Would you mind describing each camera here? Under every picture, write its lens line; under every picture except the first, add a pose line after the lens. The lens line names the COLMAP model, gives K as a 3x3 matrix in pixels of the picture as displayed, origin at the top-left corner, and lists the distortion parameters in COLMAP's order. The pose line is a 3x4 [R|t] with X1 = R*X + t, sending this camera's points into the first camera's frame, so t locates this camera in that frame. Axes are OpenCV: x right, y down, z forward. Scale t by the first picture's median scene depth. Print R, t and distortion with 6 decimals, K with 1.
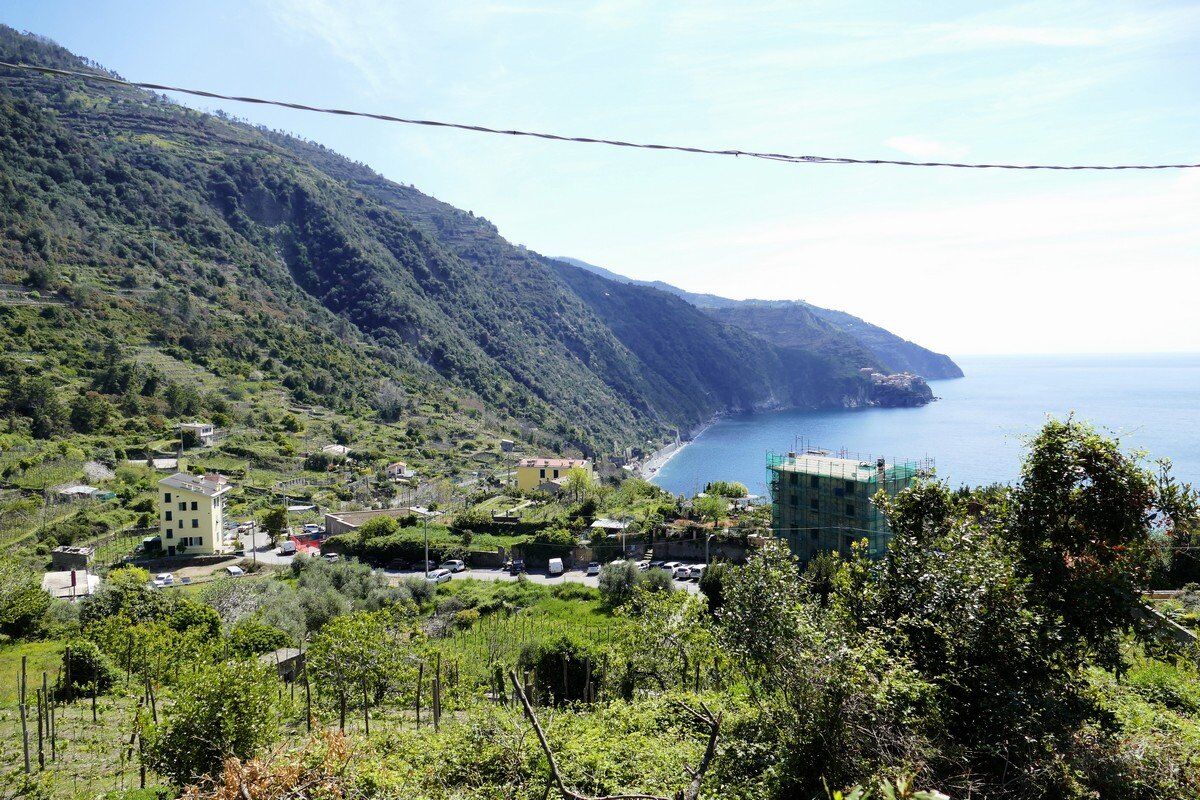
lens RADIAL K [[857.1, 0, 600.0], [0, 857.1, 400.0], [0, 0, 1]] dist [-0.006733, -0.003124]
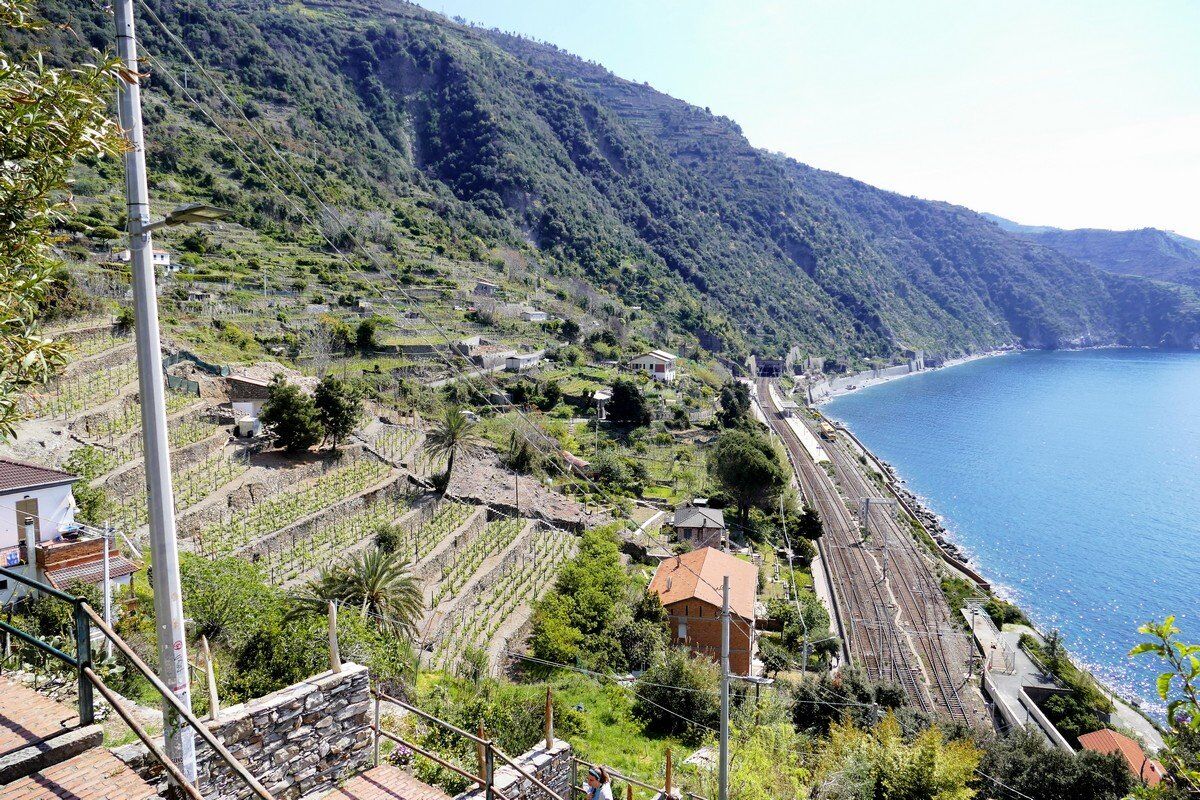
lens RADIAL K [[857.1, 0, 600.0], [0, 857.1, 400.0], [0, 0, 1]] dist [-0.006733, -0.003124]
pose [[0.933406, 0.056779, -0.354302, 0.137055], [-0.034815, 0.997073, 0.068065, 0.050095], [0.357130, -0.051197, 0.932651, 0.170707]]
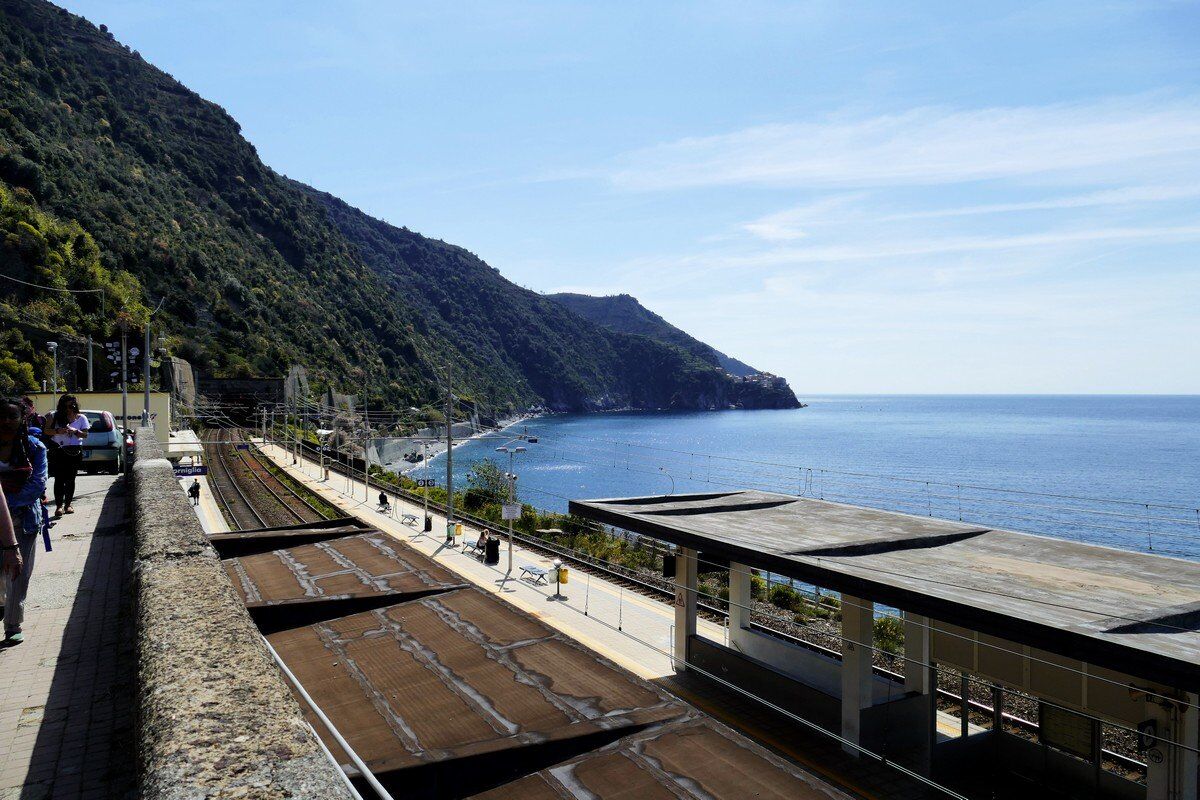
lens RADIAL K [[899.7, 0, 600.0], [0, 899.7, 400.0], [0, 0, 1]] dist [-0.004085, -0.001490]
pose [[0.973184, 0.011540, 0.229739, 0.053552], [-0.002011, 0.999129, -0.041670, 0.077793], [-0.230020, 0.040090, 0.972360, 0.625136]]
